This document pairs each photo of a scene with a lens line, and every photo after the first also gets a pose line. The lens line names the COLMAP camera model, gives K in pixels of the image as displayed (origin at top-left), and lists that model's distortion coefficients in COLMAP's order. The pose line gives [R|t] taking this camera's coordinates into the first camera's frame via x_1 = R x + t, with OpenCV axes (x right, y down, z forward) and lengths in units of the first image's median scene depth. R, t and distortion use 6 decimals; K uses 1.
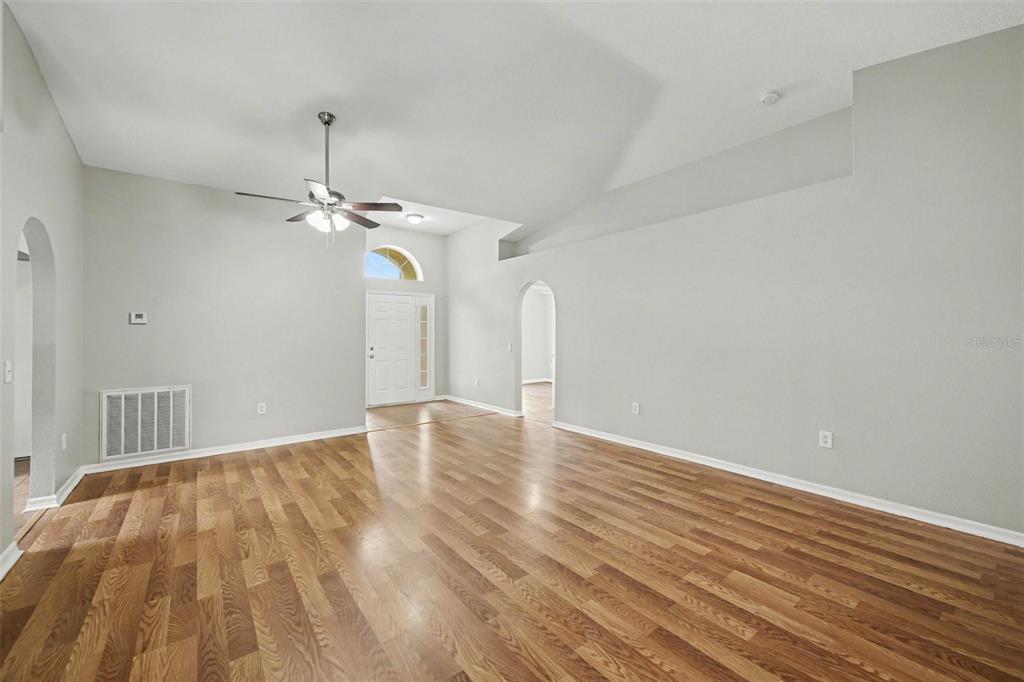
lens RADIAL K [[407.8, 0, 515.5], [0, 407.8, 335.4], [0, 0, 1]] dist [0.008485, -0.000296]
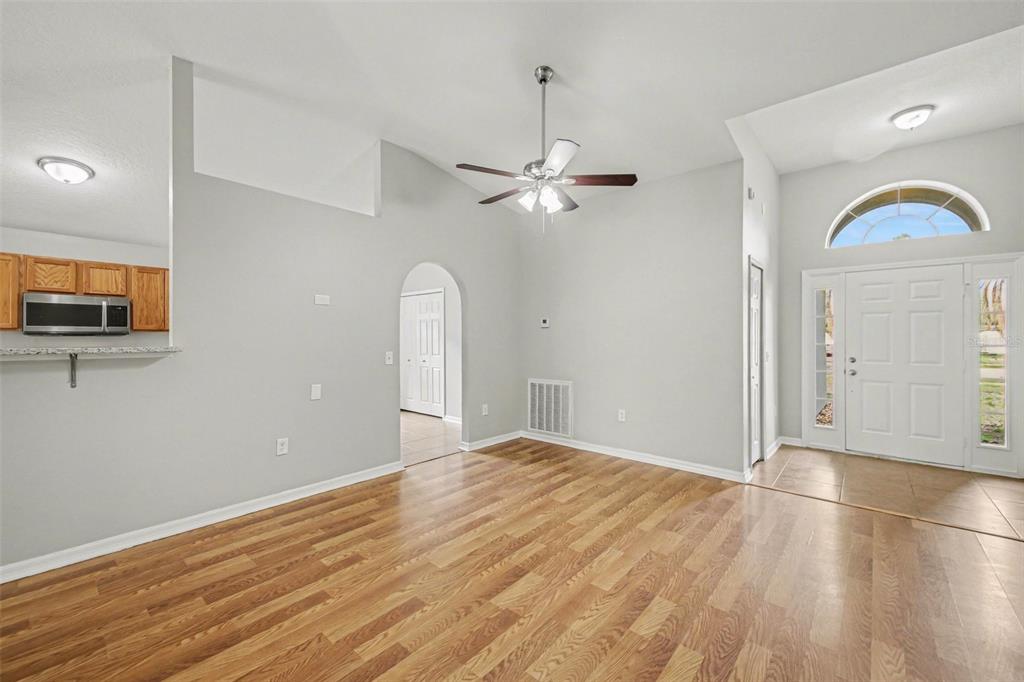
lens RADIAL K [[407.8, 0, 517.5], [0, 407.8, 336.1], [0, 0, 1]] dist [0.008485, -0.000296]
pose [[0.203209, -0.002950, -0.979131, 0.293018], [-0.005543, 0.999976, -0.004163, 0.002476], [0.979120, 0.006274, 0.203188, 0.684938]]
